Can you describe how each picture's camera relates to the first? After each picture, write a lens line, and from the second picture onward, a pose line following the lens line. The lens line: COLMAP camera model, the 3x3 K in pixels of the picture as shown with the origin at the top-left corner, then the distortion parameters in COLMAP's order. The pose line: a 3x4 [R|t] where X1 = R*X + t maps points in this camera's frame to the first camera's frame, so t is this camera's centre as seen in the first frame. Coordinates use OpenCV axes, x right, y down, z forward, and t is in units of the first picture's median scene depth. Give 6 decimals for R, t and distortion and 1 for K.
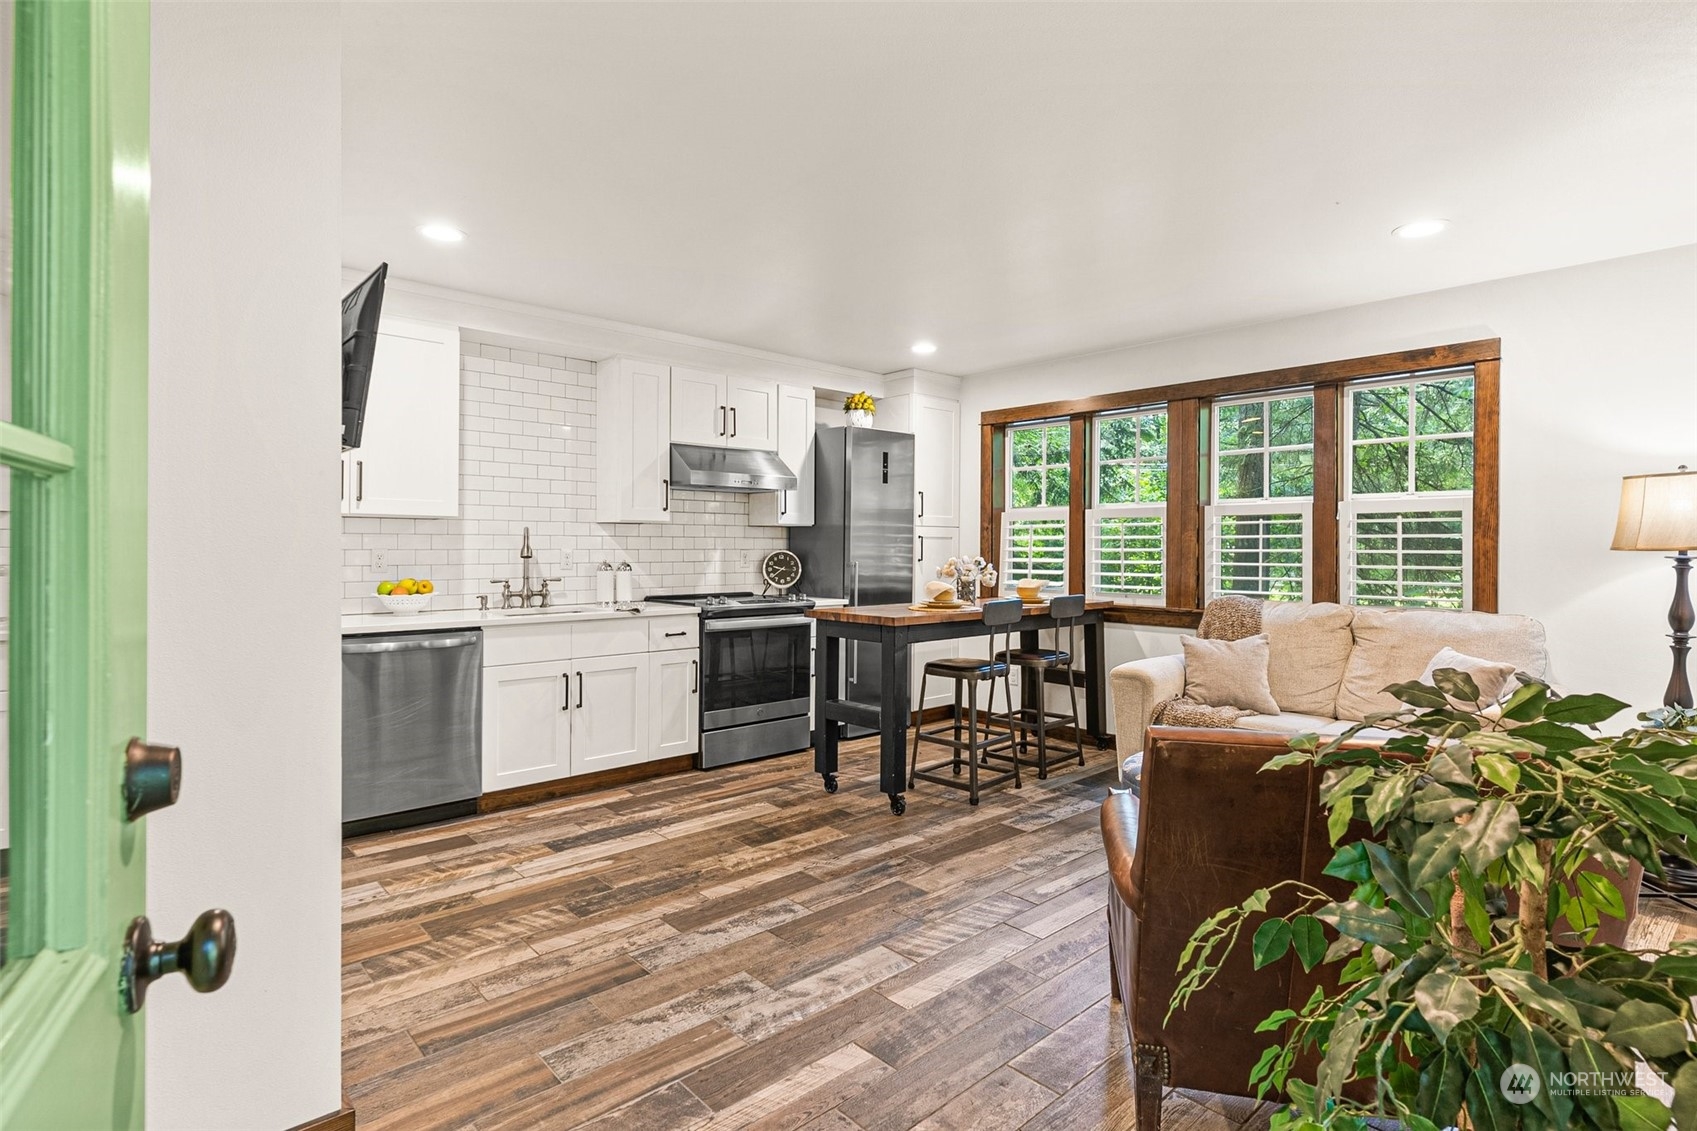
lens RADIAL K [[839.9, 0, 848.9], [0, 839.9, 559.8], [0, 0, 1]] dist [0.000668, -0.000412]
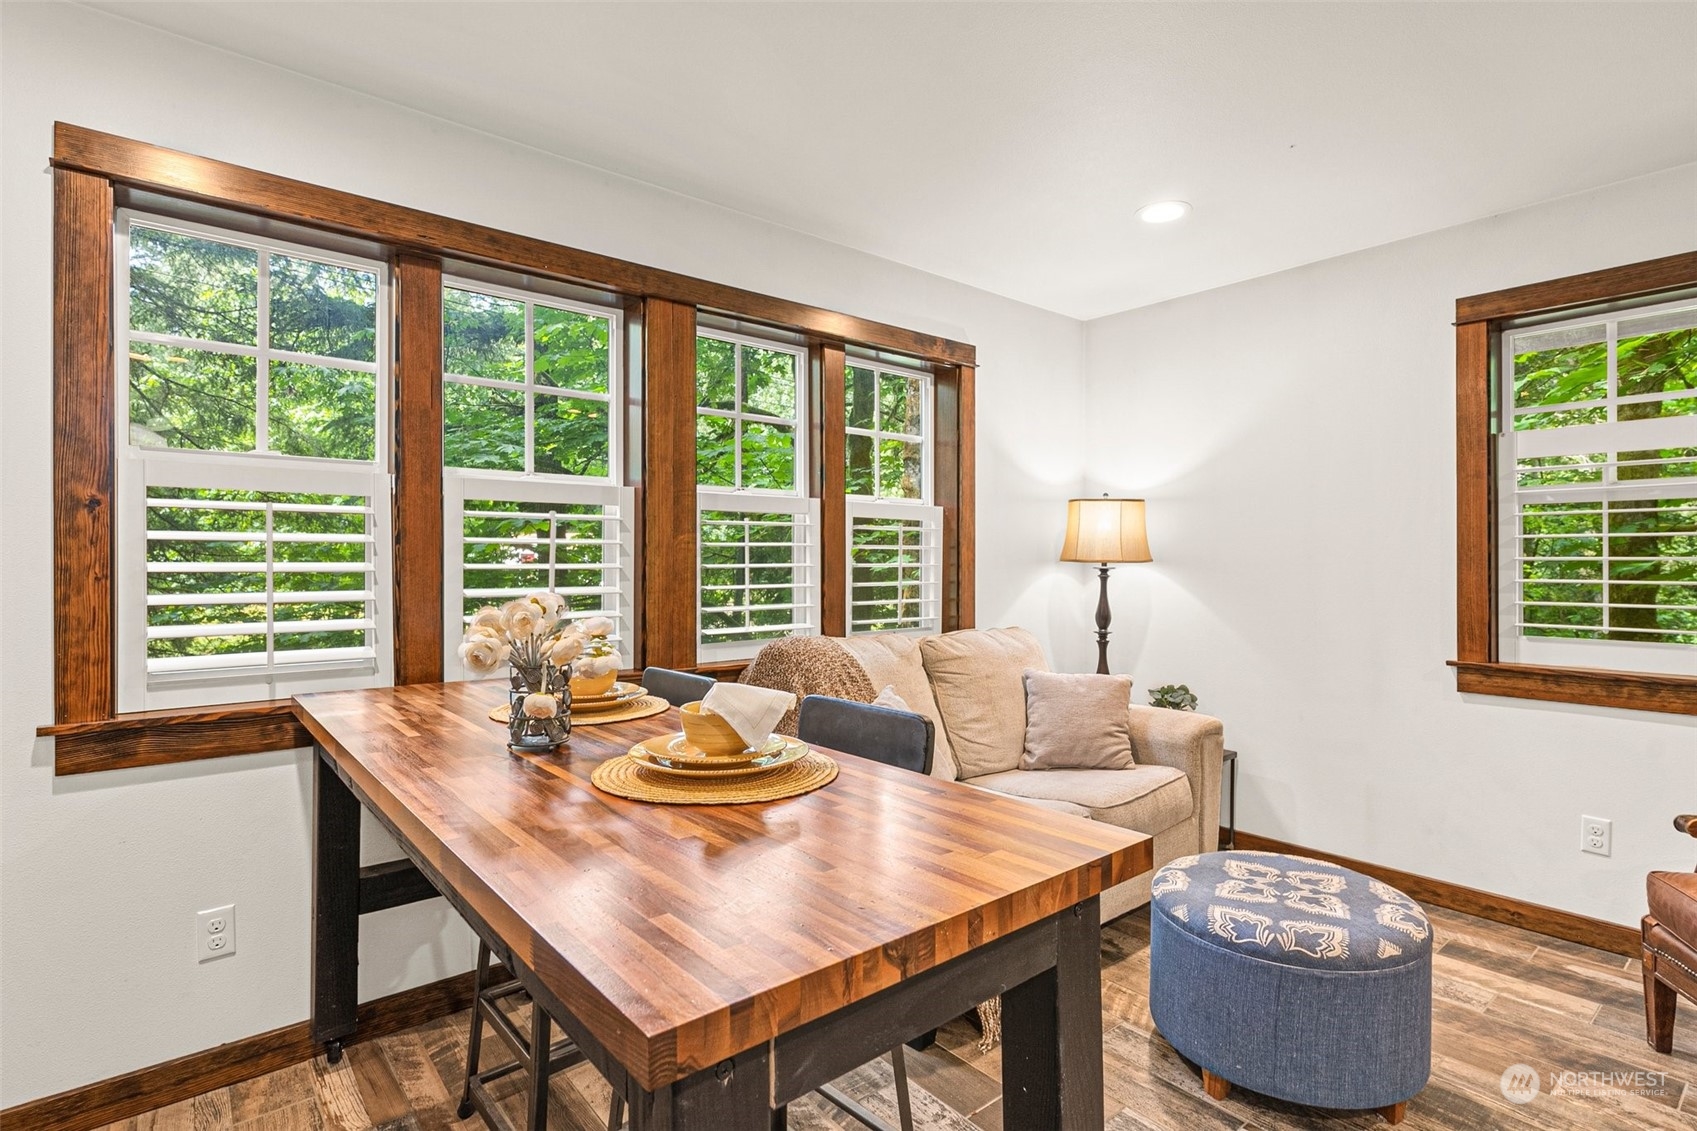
lens RADIAL K [[839.9, 0, 848.9], [0, 839.9, 559.8], [0, 0, 1]] dist [0.000668, -0.000412]
pose [[0.048128, -0.001997, 0.998839, -0.173156], [0.015331, 0.999882, 0.001260, -0.015117], [-0.998723, 0.015253, 0.048153, 0.891433]]
